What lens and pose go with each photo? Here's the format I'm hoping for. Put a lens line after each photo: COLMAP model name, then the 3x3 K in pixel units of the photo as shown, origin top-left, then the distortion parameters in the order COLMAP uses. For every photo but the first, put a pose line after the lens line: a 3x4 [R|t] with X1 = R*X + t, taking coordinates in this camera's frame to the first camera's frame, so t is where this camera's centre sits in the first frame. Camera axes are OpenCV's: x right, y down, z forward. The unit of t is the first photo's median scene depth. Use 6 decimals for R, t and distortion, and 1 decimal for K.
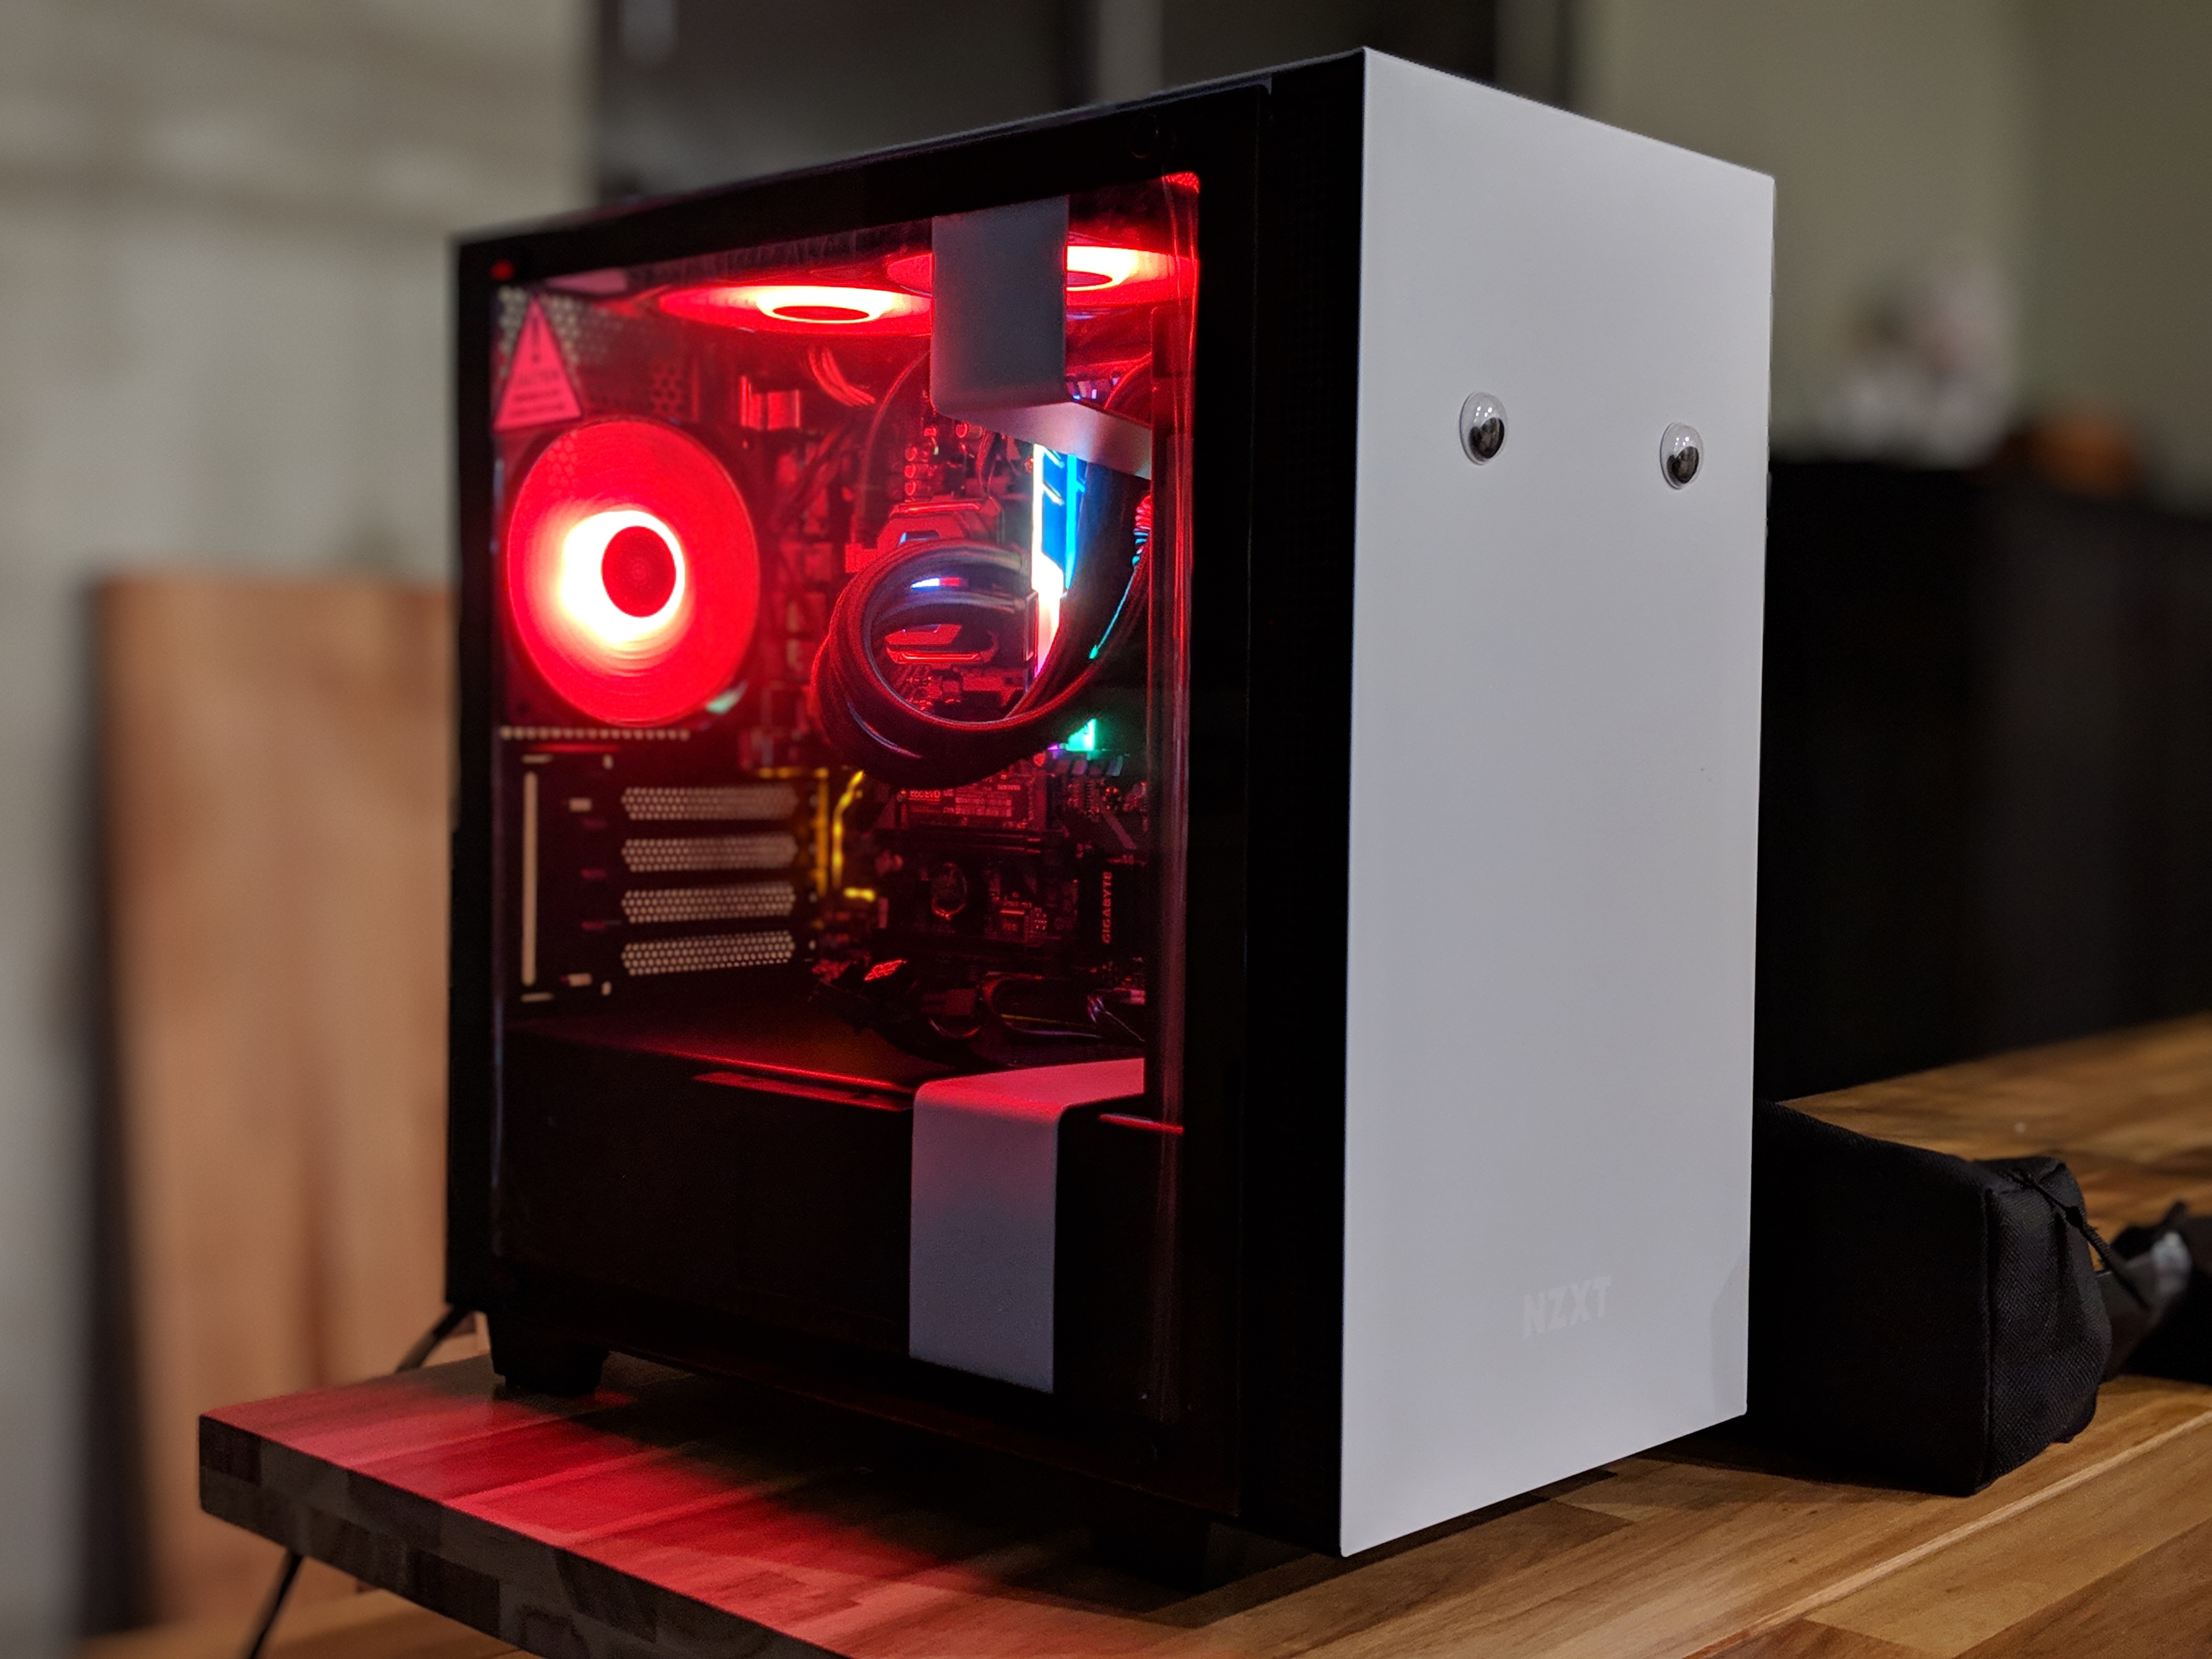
lens RADIAL K [[2658.7, 0, 1101.5], [0, 2658.7, 838.2], [0, 0, 1]] dist [0.265809, -0.994595]
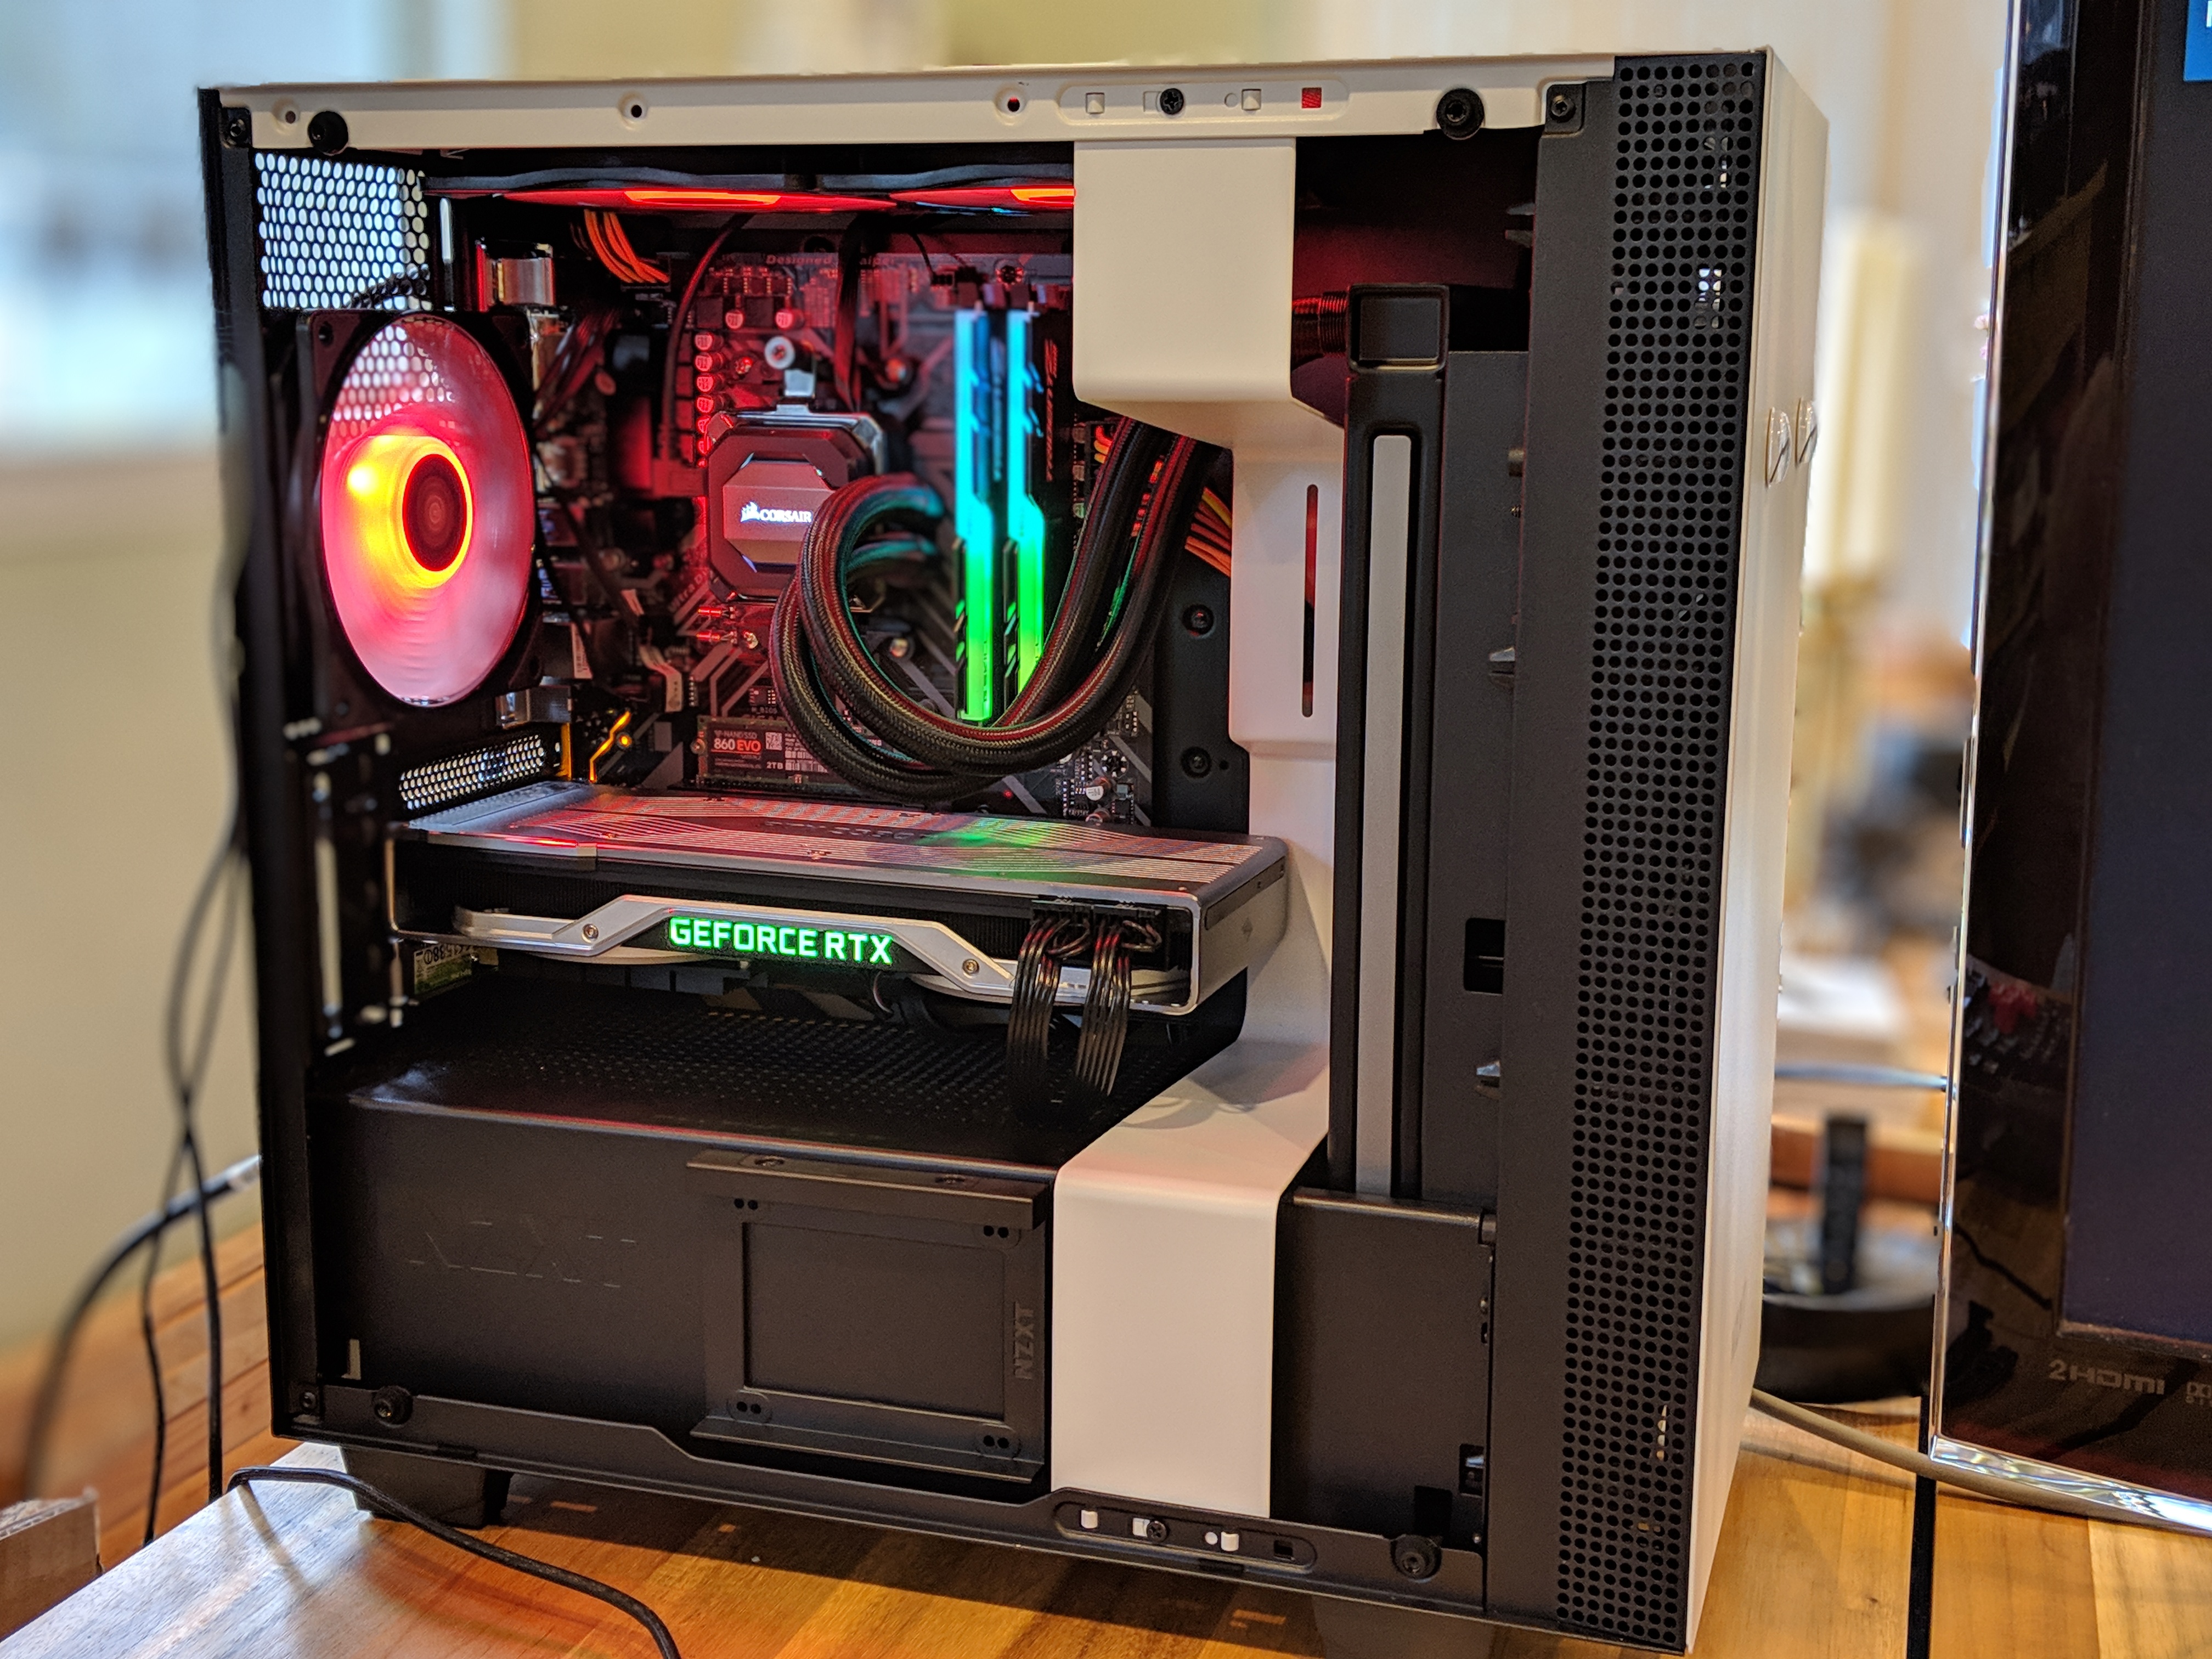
lens RADIAL K [[2658.7, 0, 1101.5], [0, 2658.7, 838.2], [0, 0, 1]] dist [0.265809, -0.994595]
pose [[0.910477, -0.087801, 0.404132, -0.317410], [0.026788, 0.987672, 0.154229, -0.119475], [-0.412691, -0.129596, 0.901605, 0.179983]]
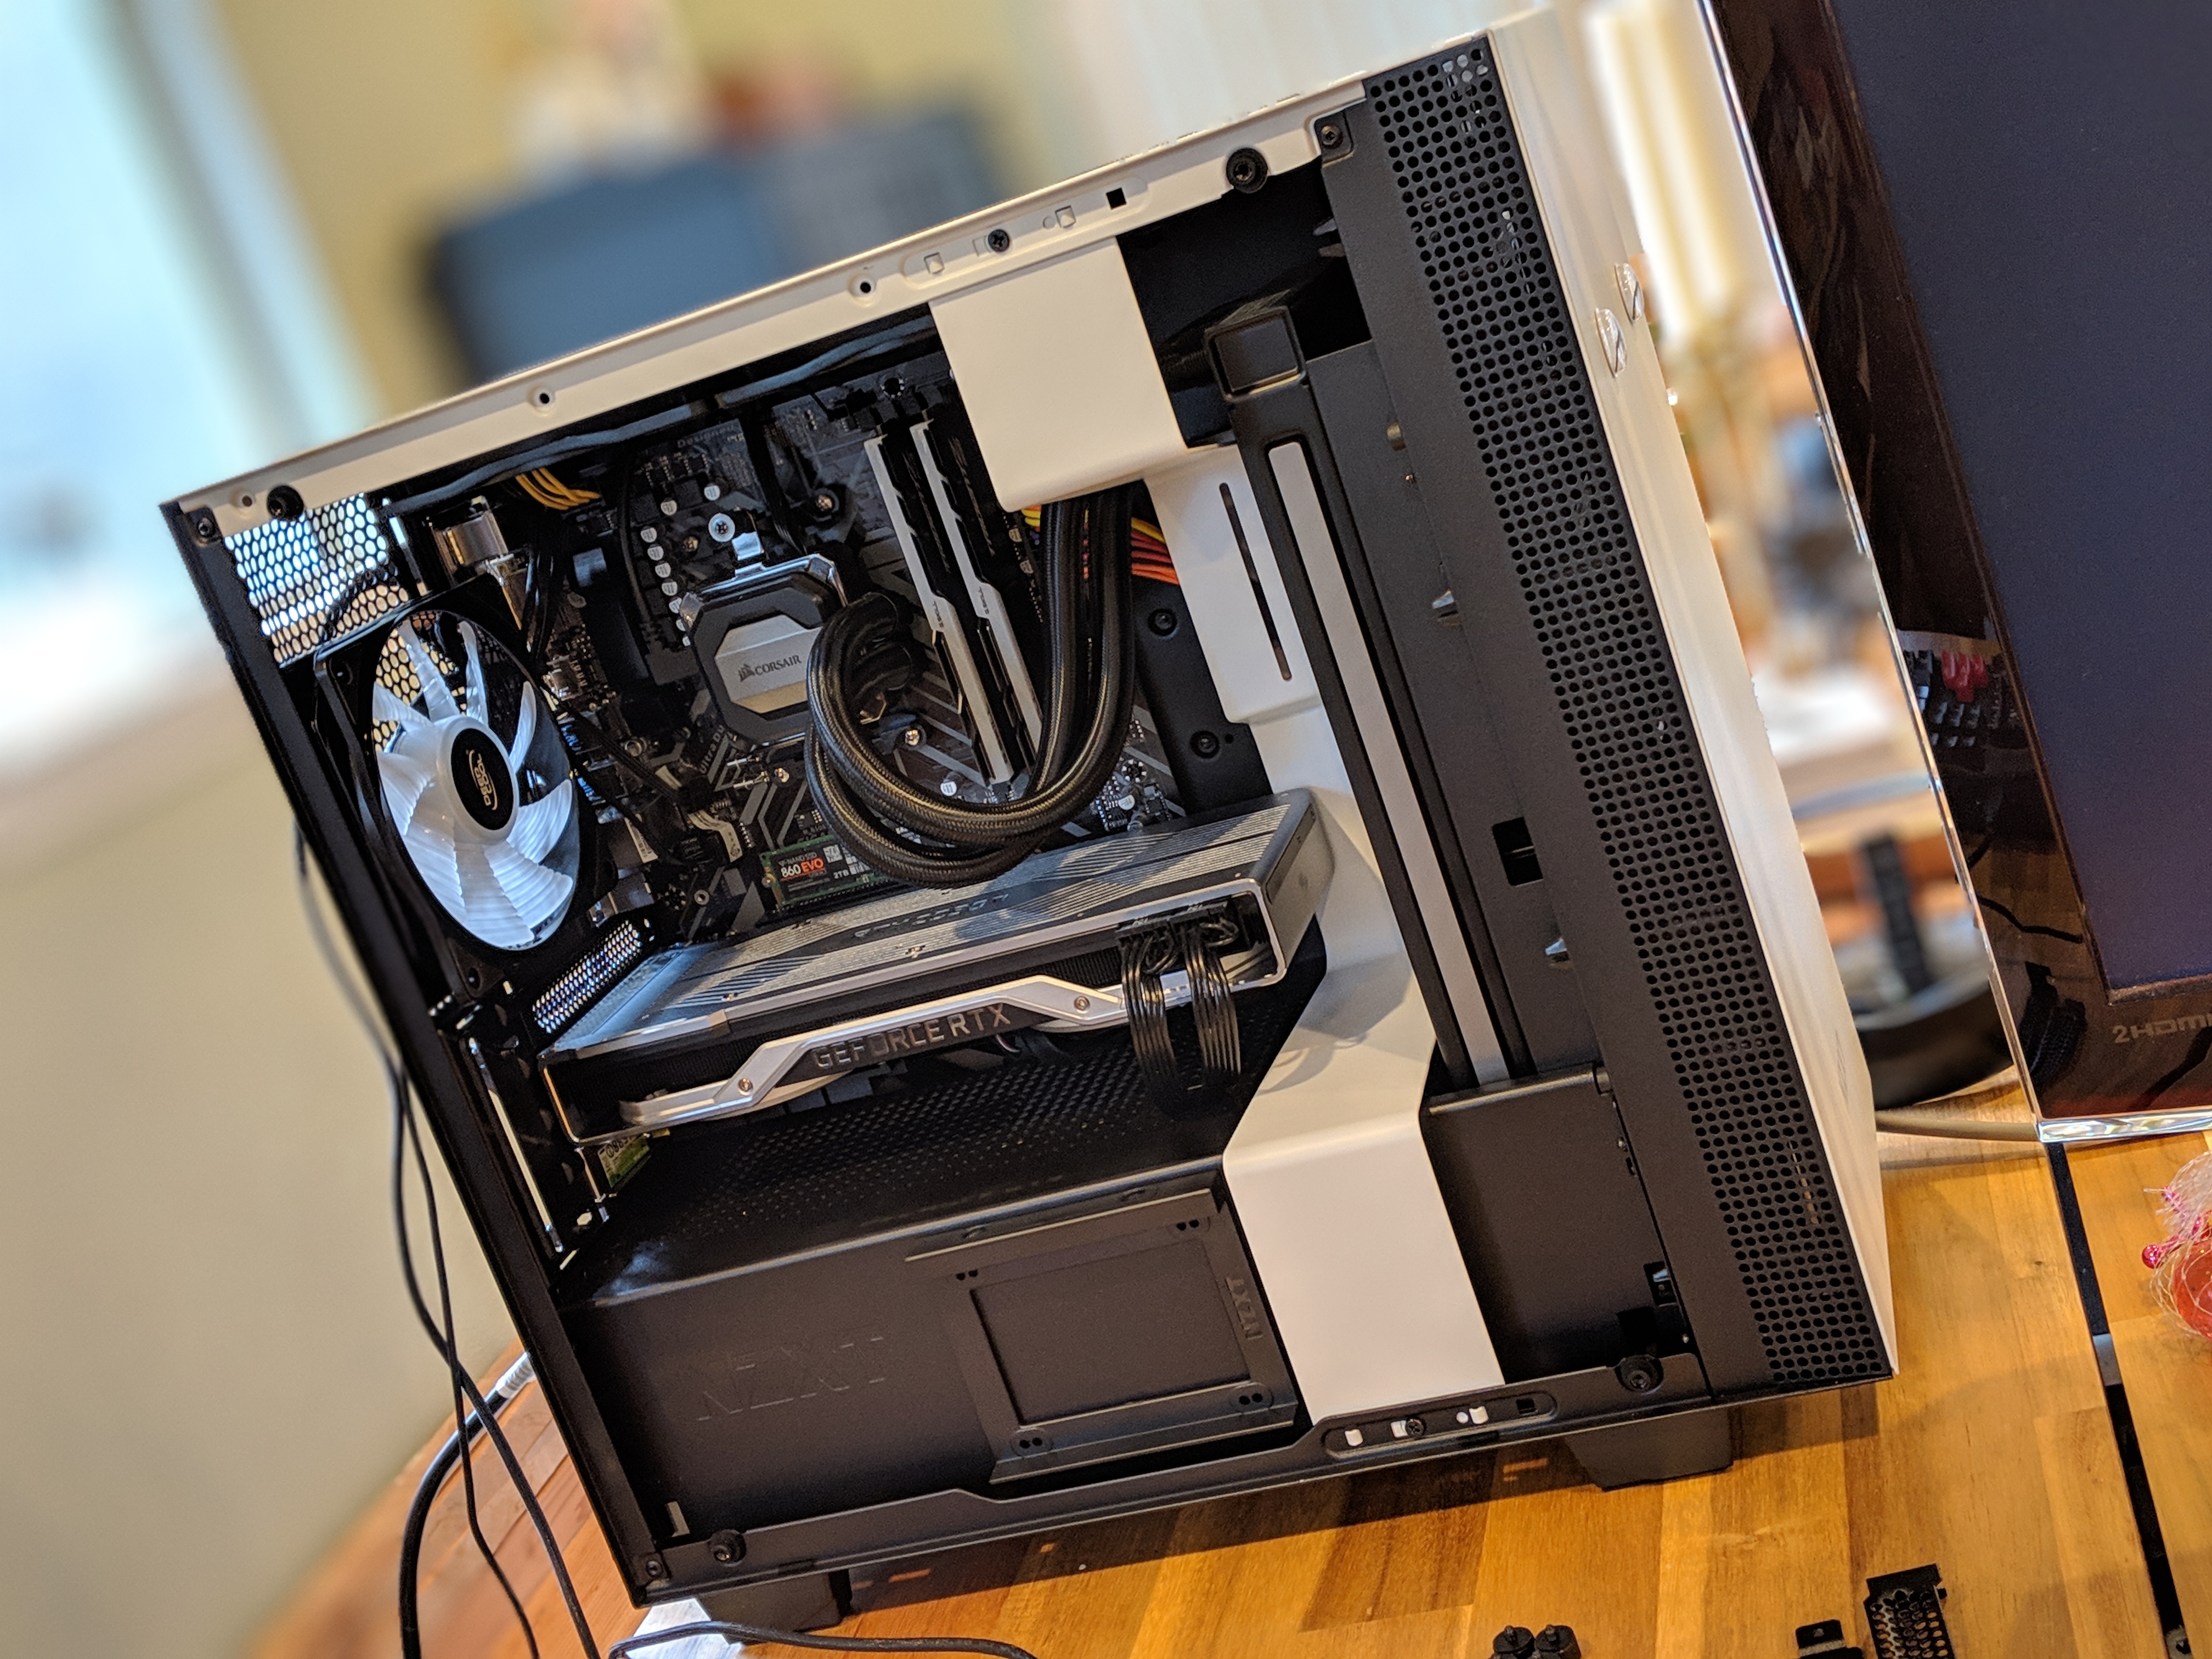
lens RADIAL K [[2655.6, 0, 1100.4], [0, 2655.6, 796.1], [0, 0, 1]] dist [0.261030, -0.984770]
pose [[0.824473, -0.406866, 0.393326, -0.346299], [0.361545, 0.913410, 0.186998, -0.181350], [-0.435351, -0.011969, 0.900181, 0.117720]]
